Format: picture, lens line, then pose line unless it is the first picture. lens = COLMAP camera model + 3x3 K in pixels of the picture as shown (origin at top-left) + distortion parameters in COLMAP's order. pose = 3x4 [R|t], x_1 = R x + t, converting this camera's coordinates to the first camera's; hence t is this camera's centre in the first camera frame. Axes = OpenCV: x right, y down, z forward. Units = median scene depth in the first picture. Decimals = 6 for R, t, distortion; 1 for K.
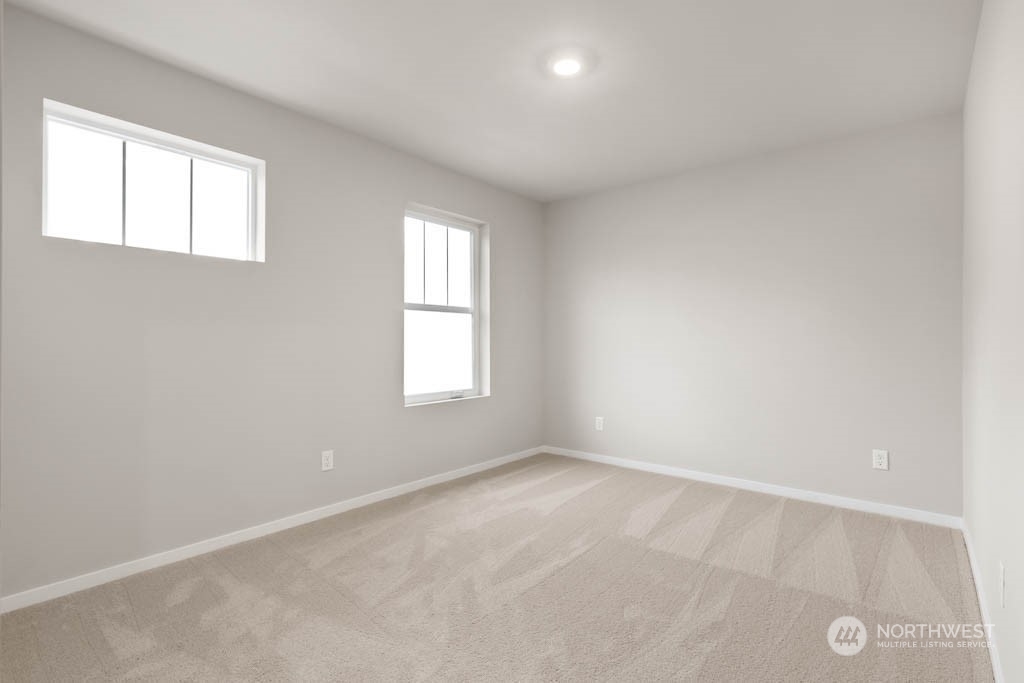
lens RADIAL K [[475.0, 0, 512.0], [0, 475.0, 341.5], [0, 0, 1]] dist [0.000646, 0.000091]
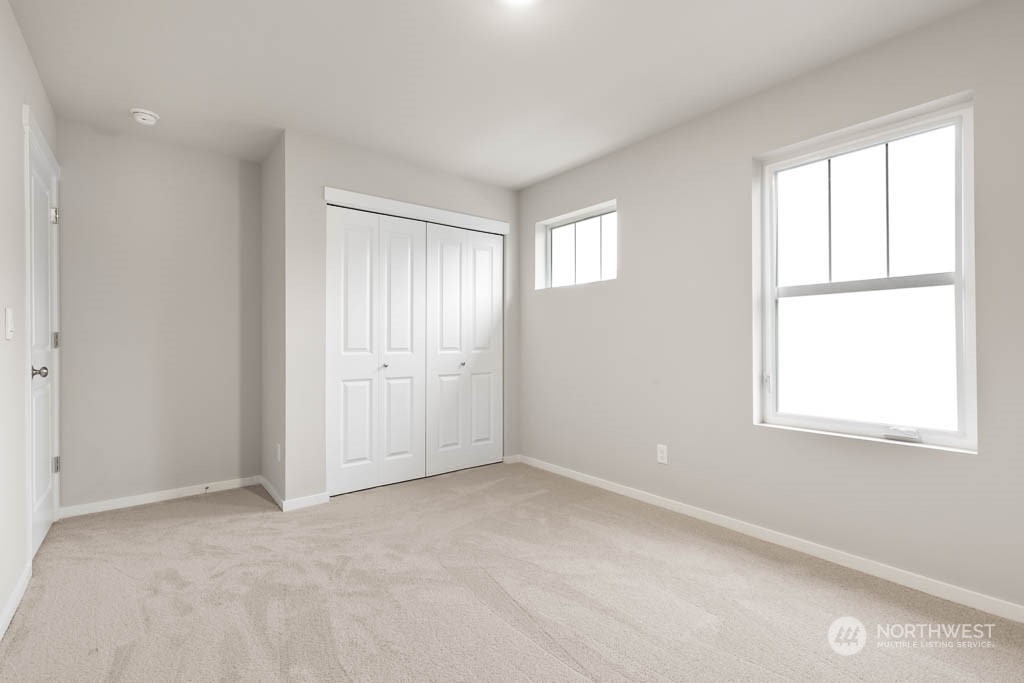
lens RADIAL K [[475.0, 0, 512.0], [0, 475.0, 341.5], [0, 0, 1]] dist [0.000646, 0.000091]
pose [[-0.204694, -0.010449, -0.978770, 0.573913], [-0.009668, 0.999916, -0.008652, 0.013136], [0.978778, 0.007691, -0.204777, 0.726787]]
